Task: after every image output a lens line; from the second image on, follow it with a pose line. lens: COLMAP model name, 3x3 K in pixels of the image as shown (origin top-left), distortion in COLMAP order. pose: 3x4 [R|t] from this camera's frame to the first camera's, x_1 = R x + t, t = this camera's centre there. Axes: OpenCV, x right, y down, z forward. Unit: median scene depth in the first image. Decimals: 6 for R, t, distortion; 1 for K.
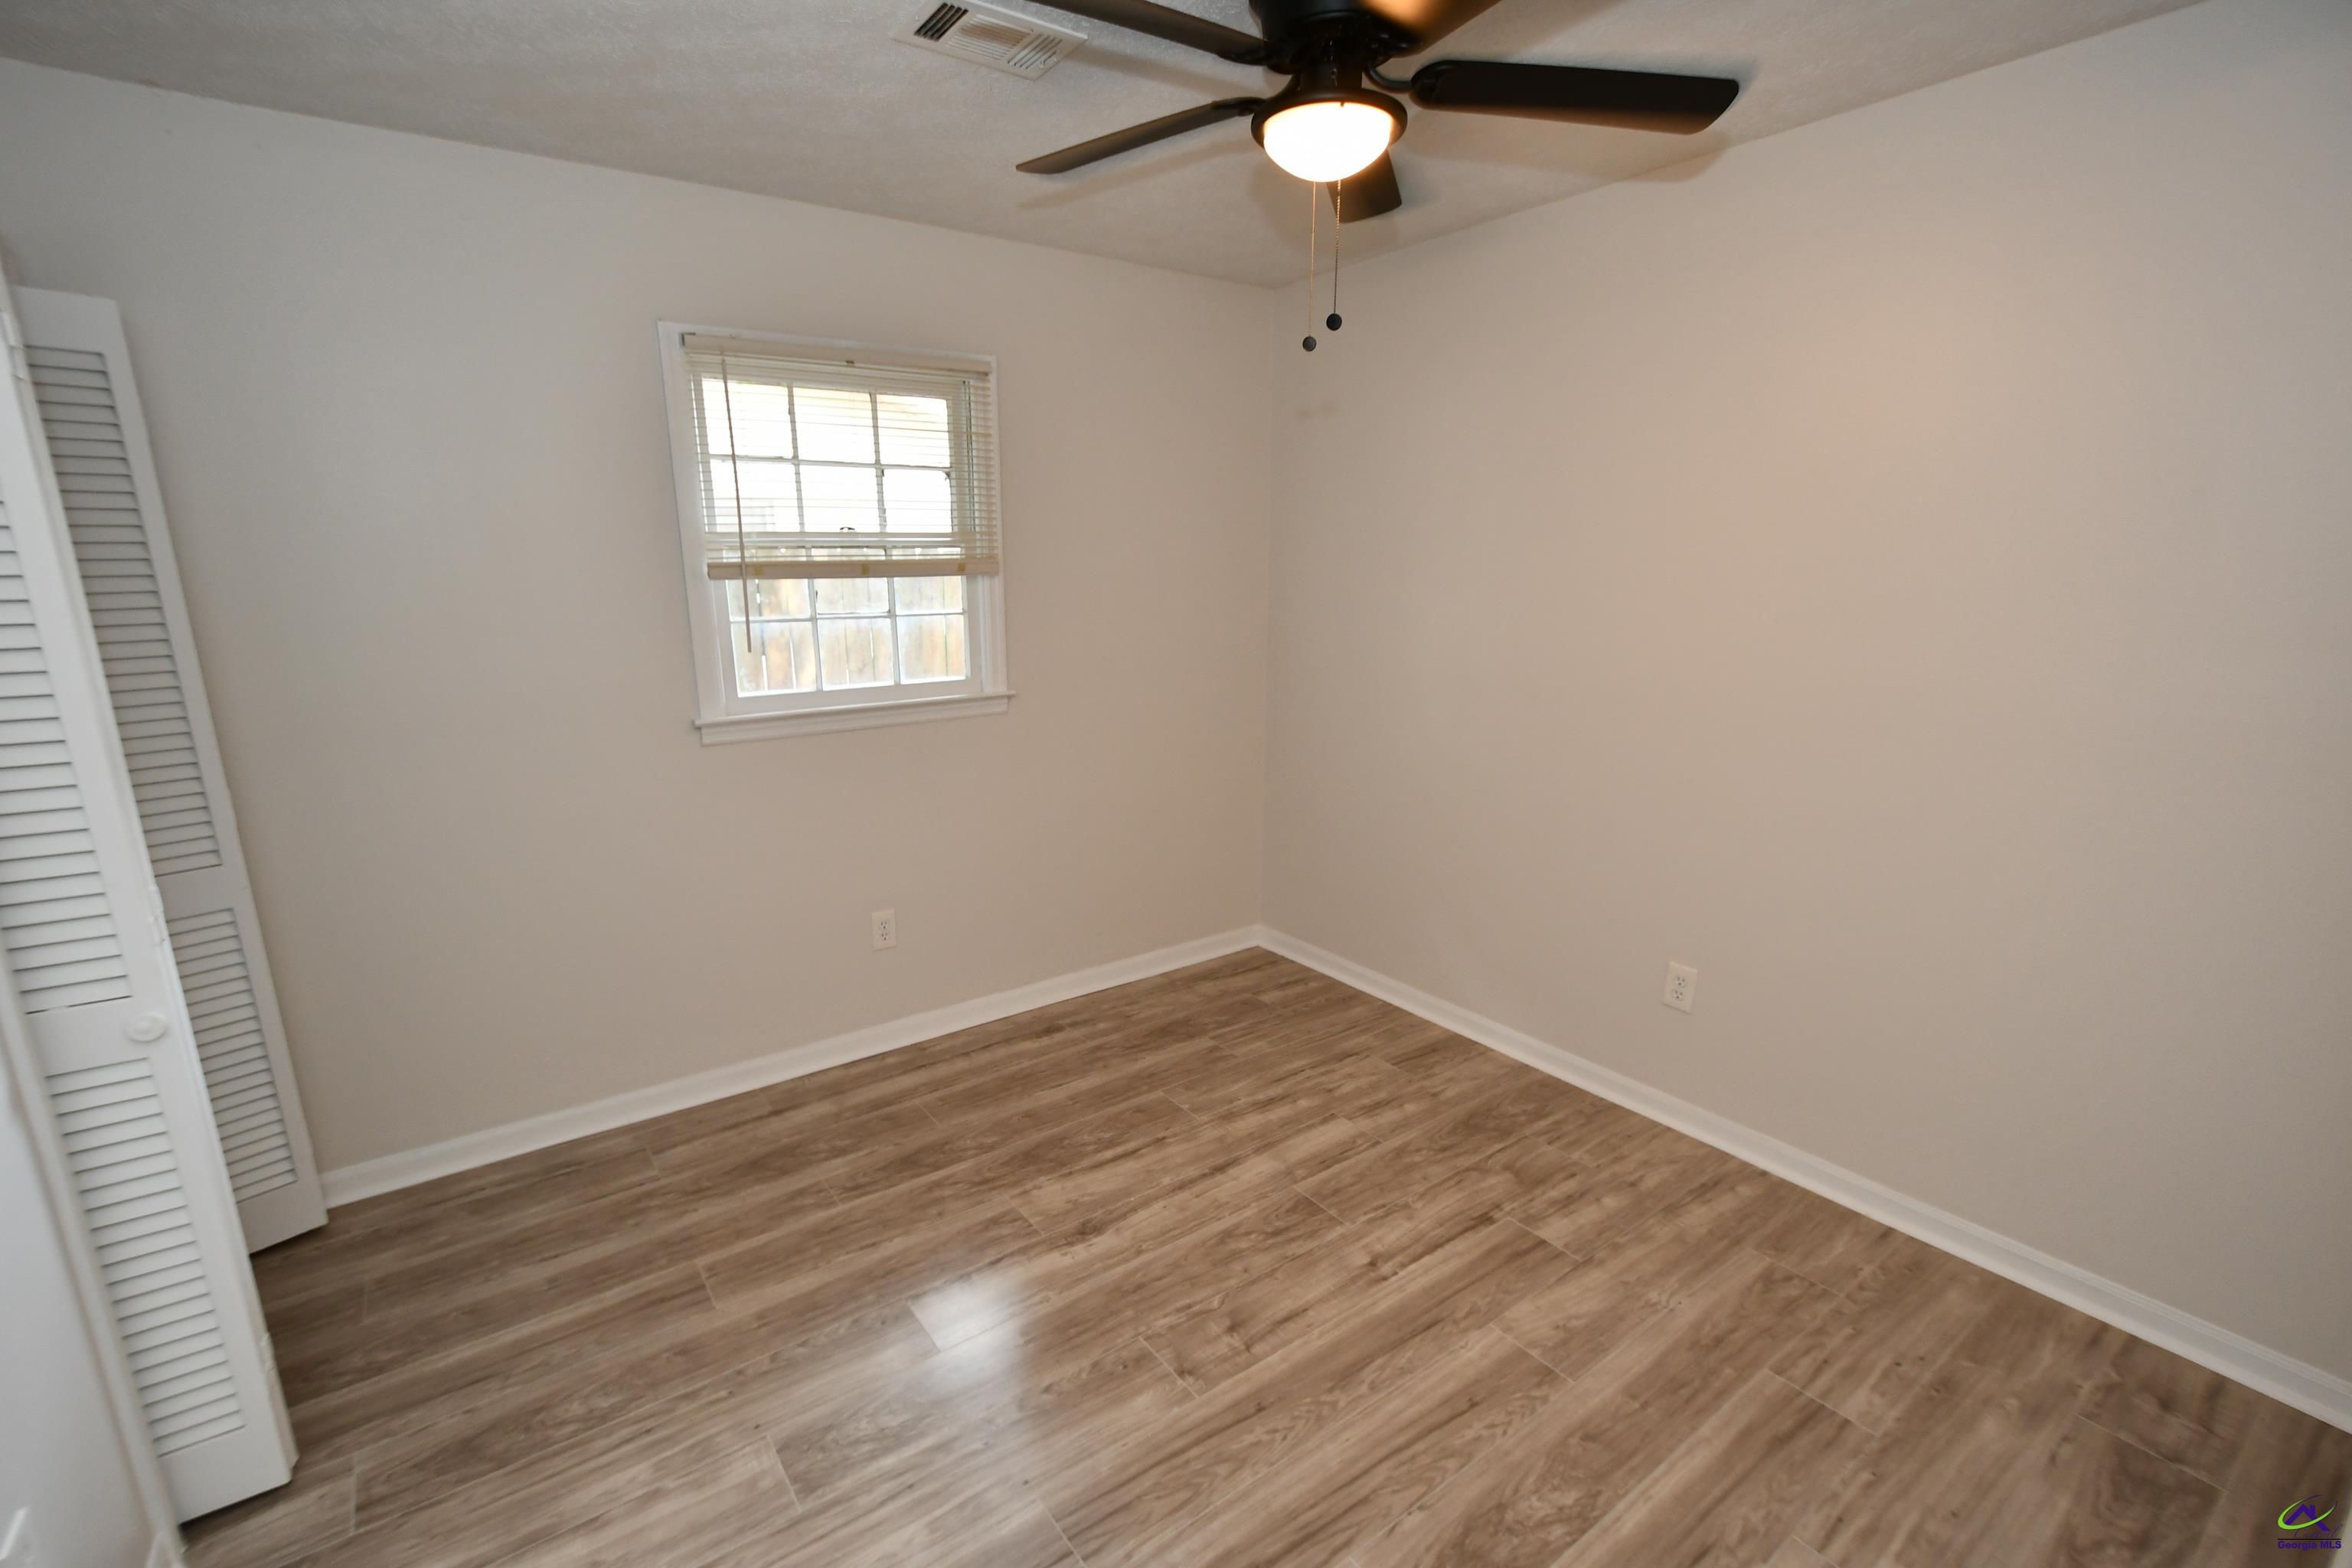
lens RADIAL K [[1026.7, 0, 1149.6], [0, 1026.7, 818.7], [0, 0, 1]] dist [0.009181, -0.008092]
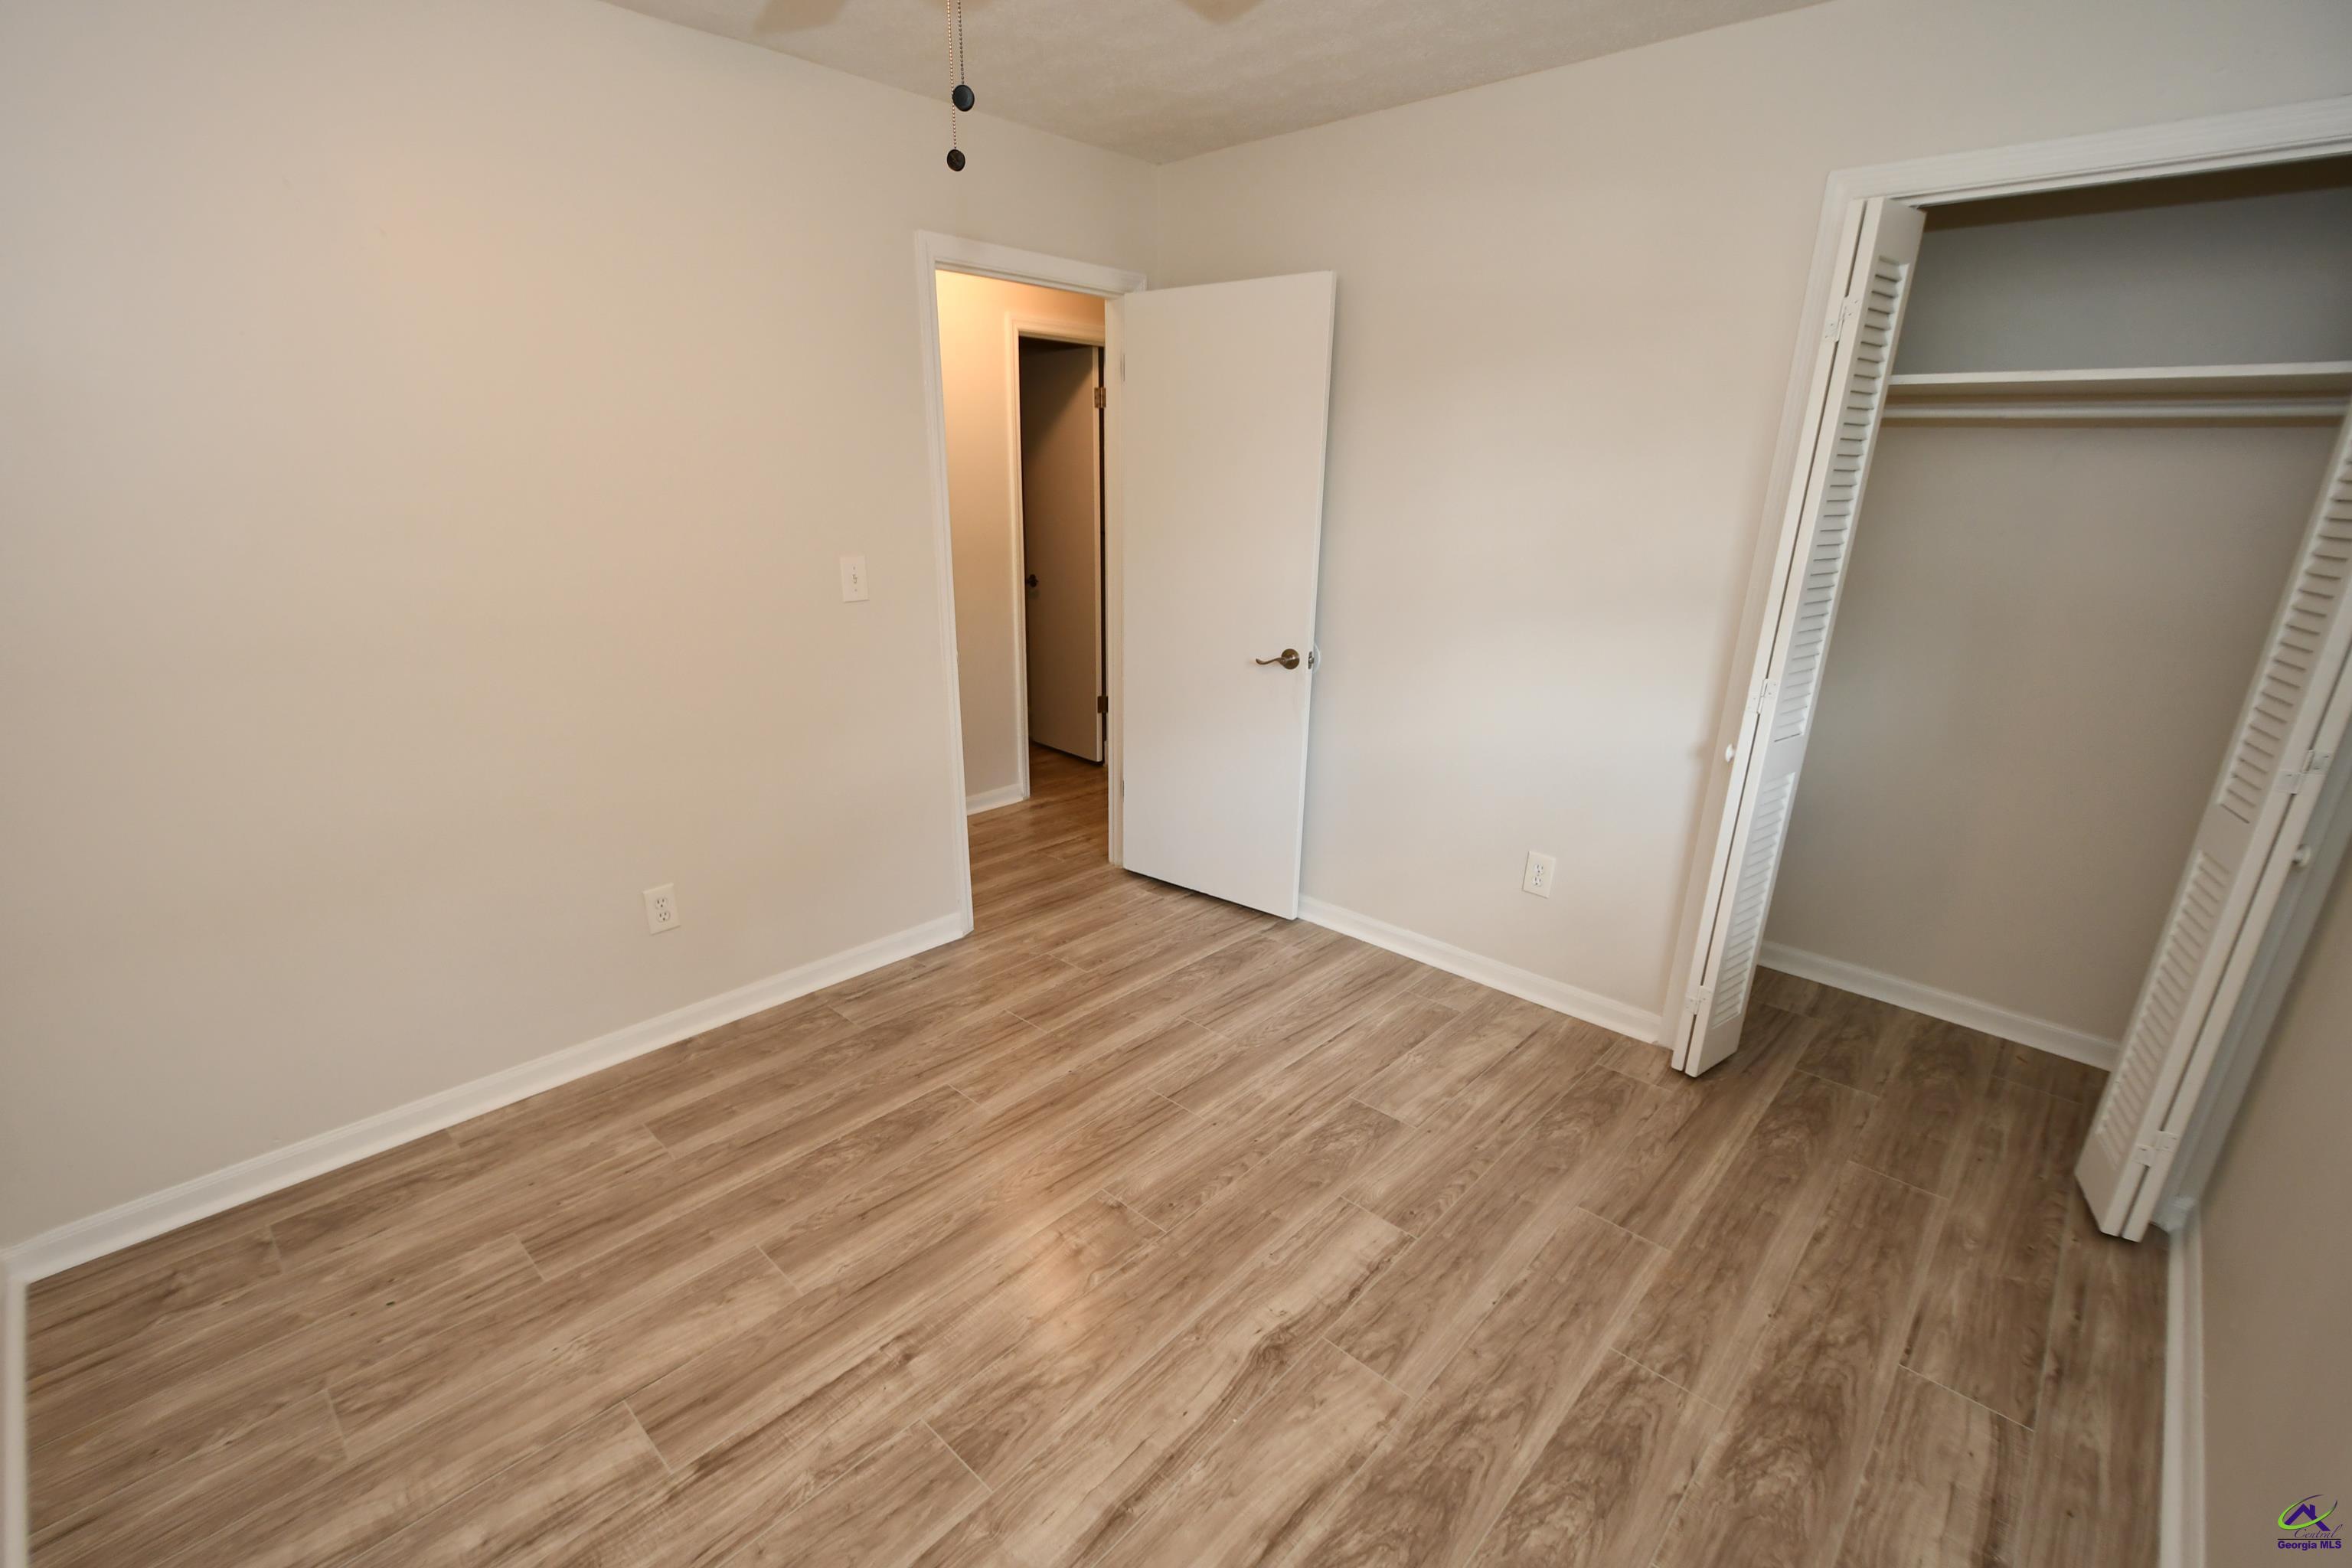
lens RADIAL K [[1026.7, 0, 1149.6], [0, 1026.7, 818.7], [0, 0, 1]] dist [0.009181, -0.008092]
pose [[-0.981961, 0.056755, -0.180365, 0.147801], [-0.051008, 0.839015, 0.541713, -0.350422], [0.182073, 0.541141, -0.820985, 1.420654]]
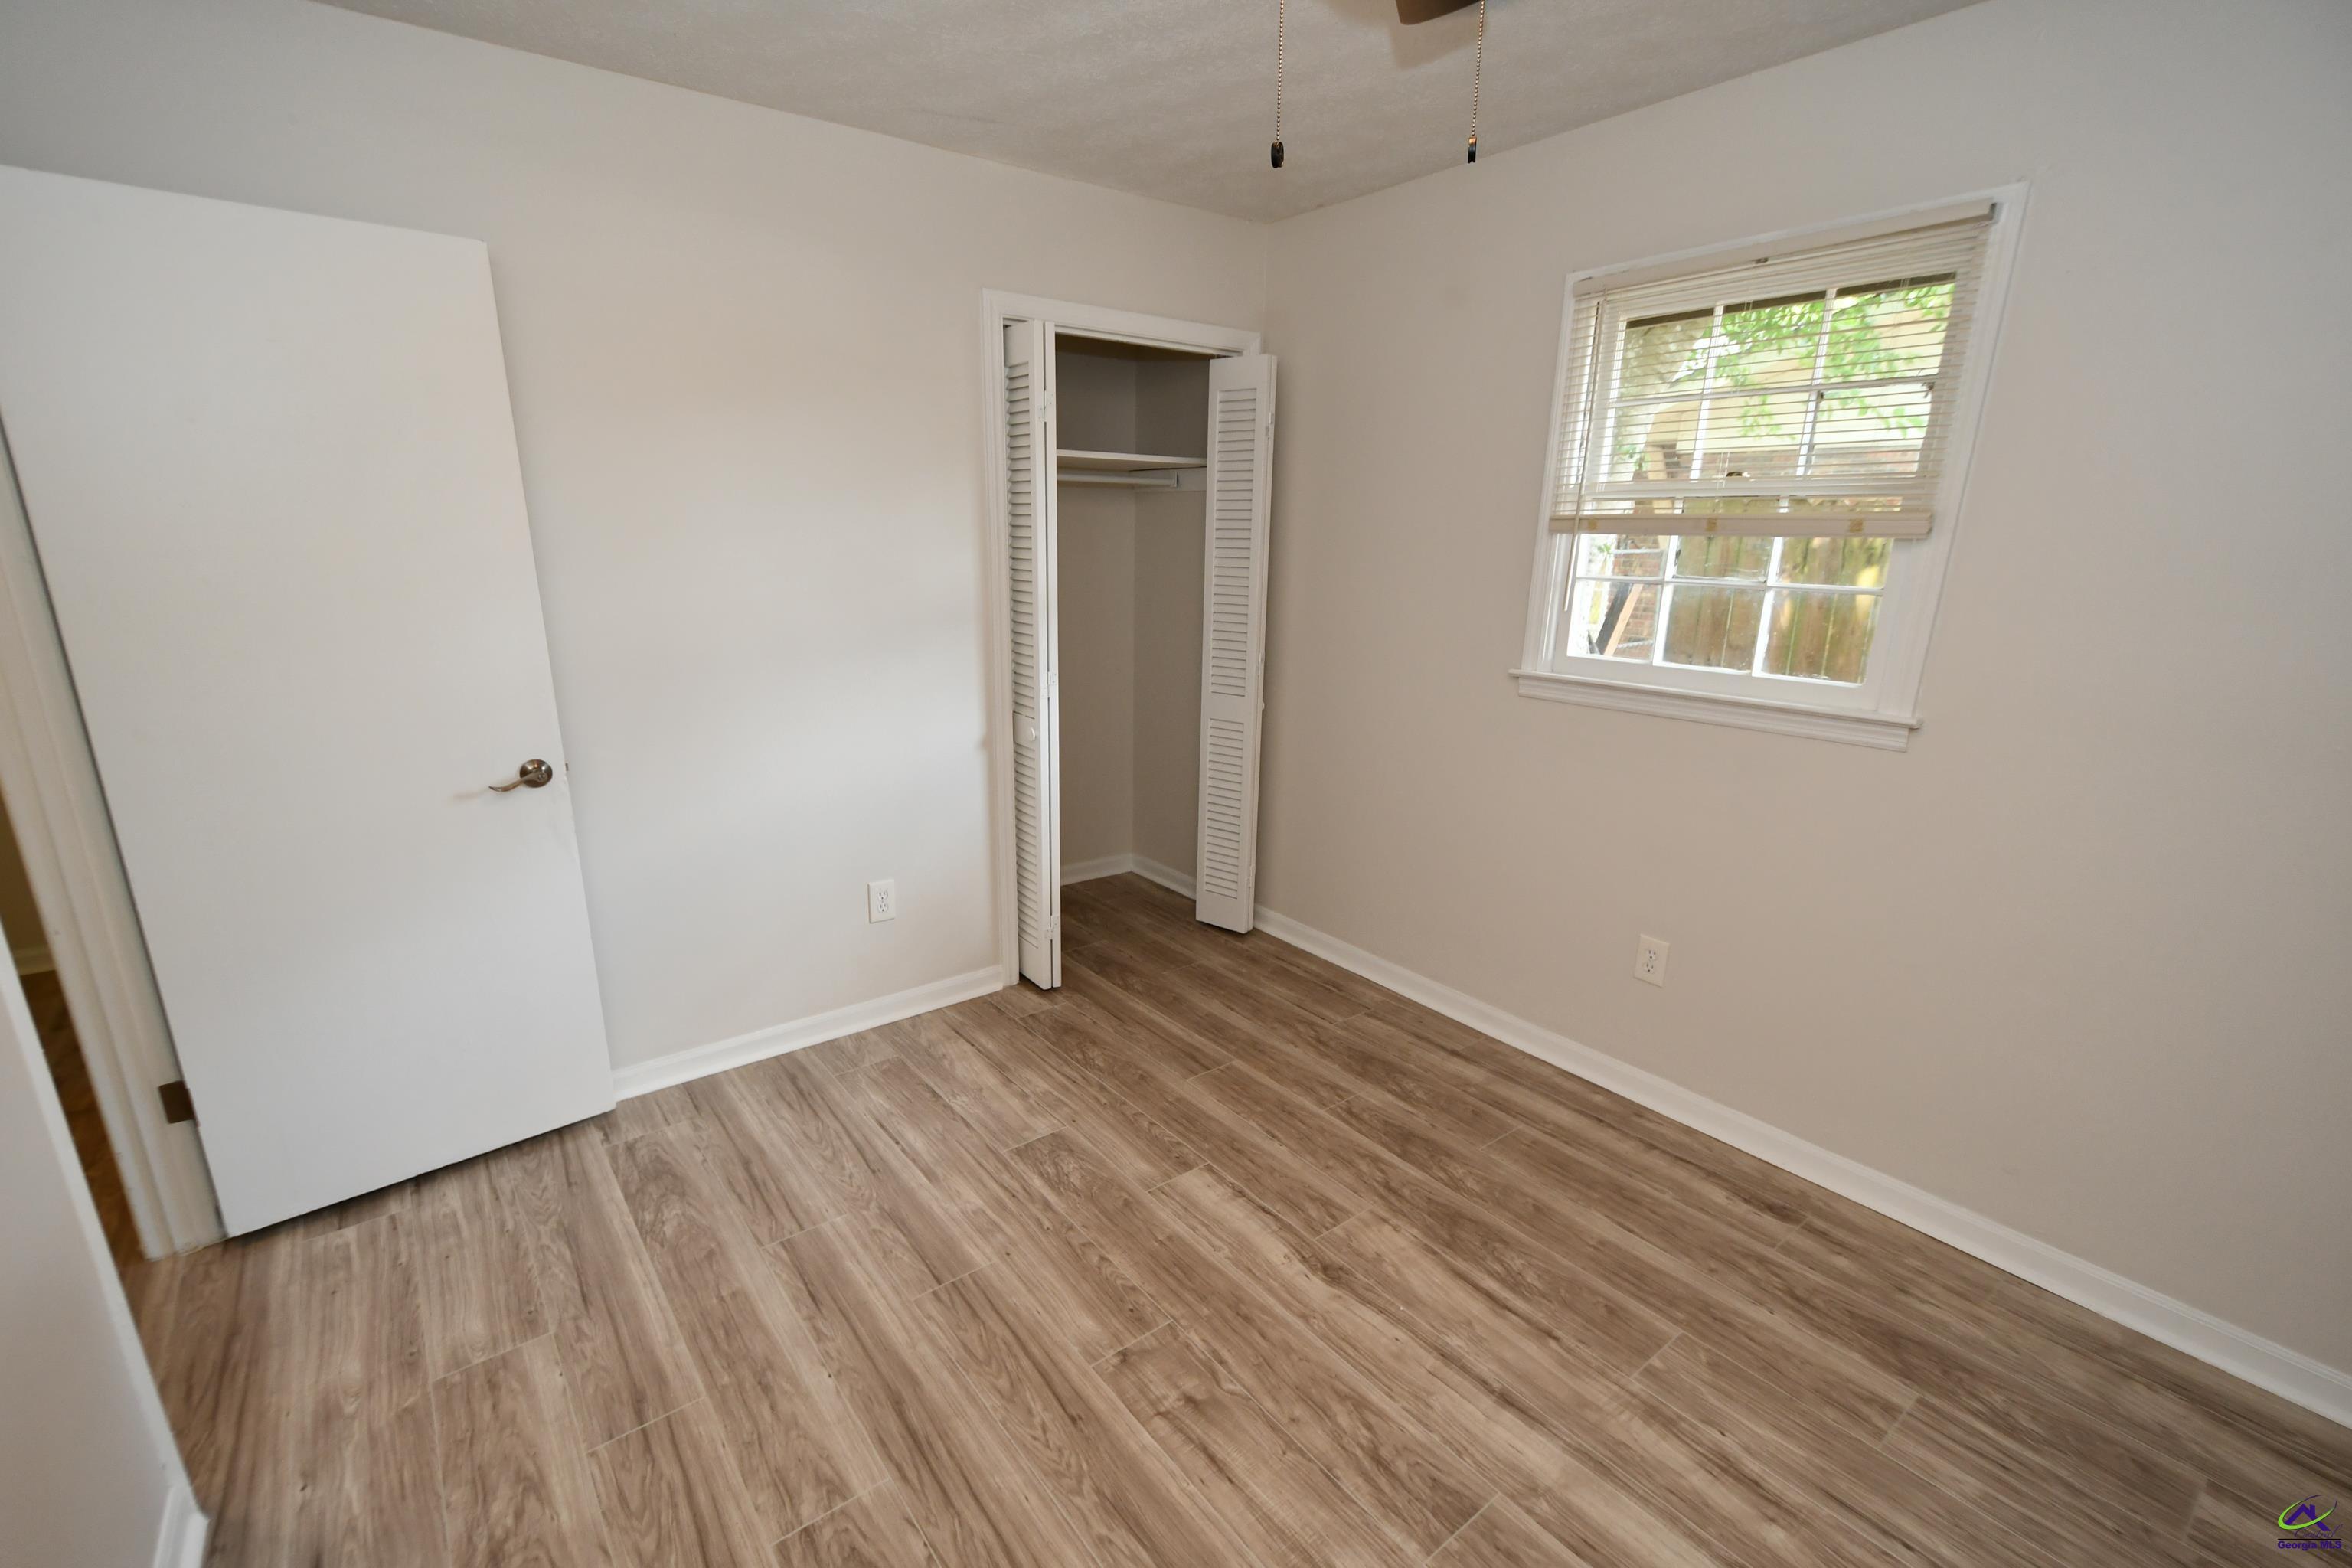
lens RADIAL K [[1026.7, 0, 1149.6], [0, 1026.7, 818.7], [0, 0, 1]] dist [0.009181, -0.008092]
pose [[0.028033, 0.284384, -0.958300, 0.686607], [-0.253699, 0.929311, 0.268360, -0.165229], [0.966877, 0.235597, 0.098199, 0.679936]]
